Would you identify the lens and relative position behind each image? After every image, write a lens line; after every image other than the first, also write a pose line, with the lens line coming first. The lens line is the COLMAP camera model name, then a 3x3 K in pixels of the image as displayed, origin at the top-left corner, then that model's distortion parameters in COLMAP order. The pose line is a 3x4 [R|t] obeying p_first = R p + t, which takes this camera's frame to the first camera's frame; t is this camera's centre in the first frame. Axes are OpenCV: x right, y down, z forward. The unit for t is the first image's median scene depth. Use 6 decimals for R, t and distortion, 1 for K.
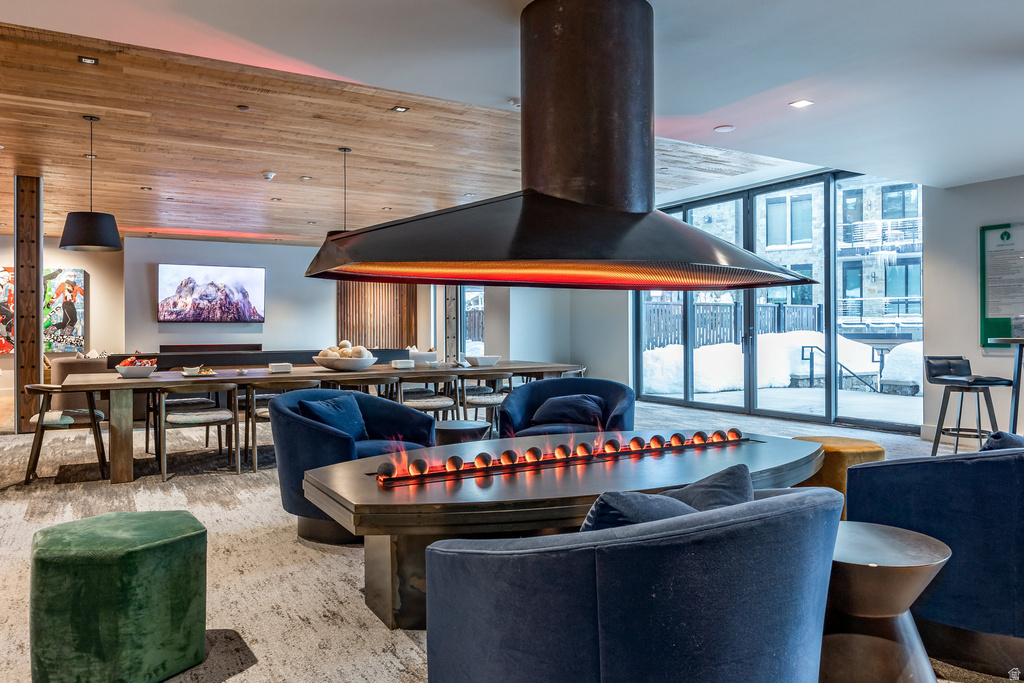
lens RADIAL K [[689.3, 0, 518.9], [0, 689.3, 332.7], [0, 0, 1]] dist [-0.007701, -0.004262]
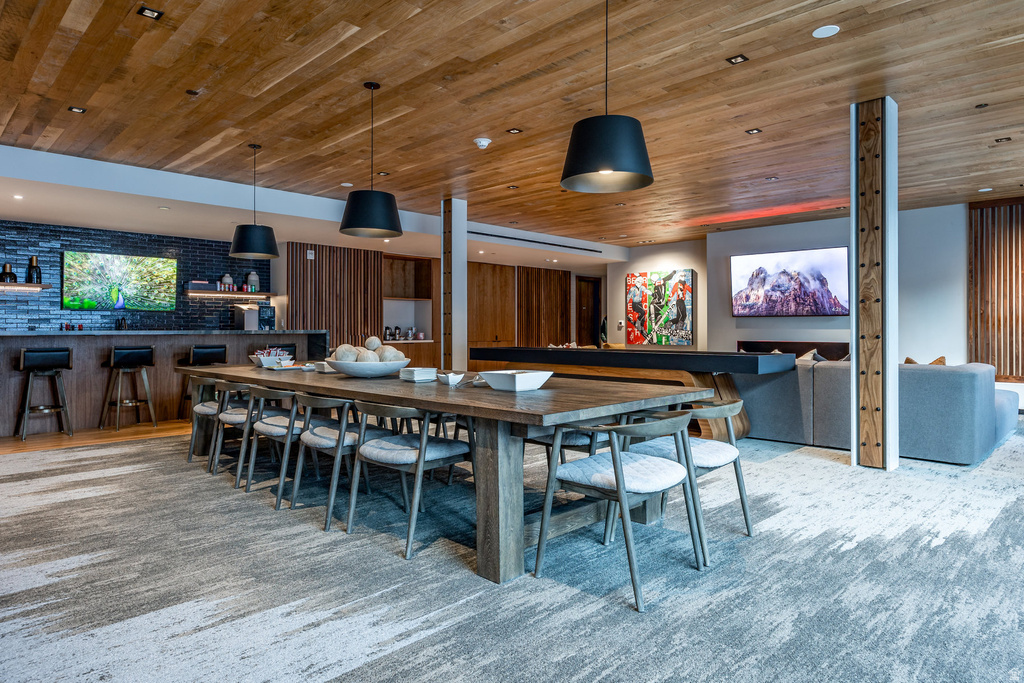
lens RADIAL K [[612.7, 0, 526.3], [0, 612.7, 326.1], [0, 0, 1]] dist [-0.013758, -0.005438]
pose [[0.251822, 0.001397, -0.967773, 0.230787], [-0.008056, 0.999967, -0.000652, 0.000408], [0.967740, 0.007960, 0.251825, 0.514371]]
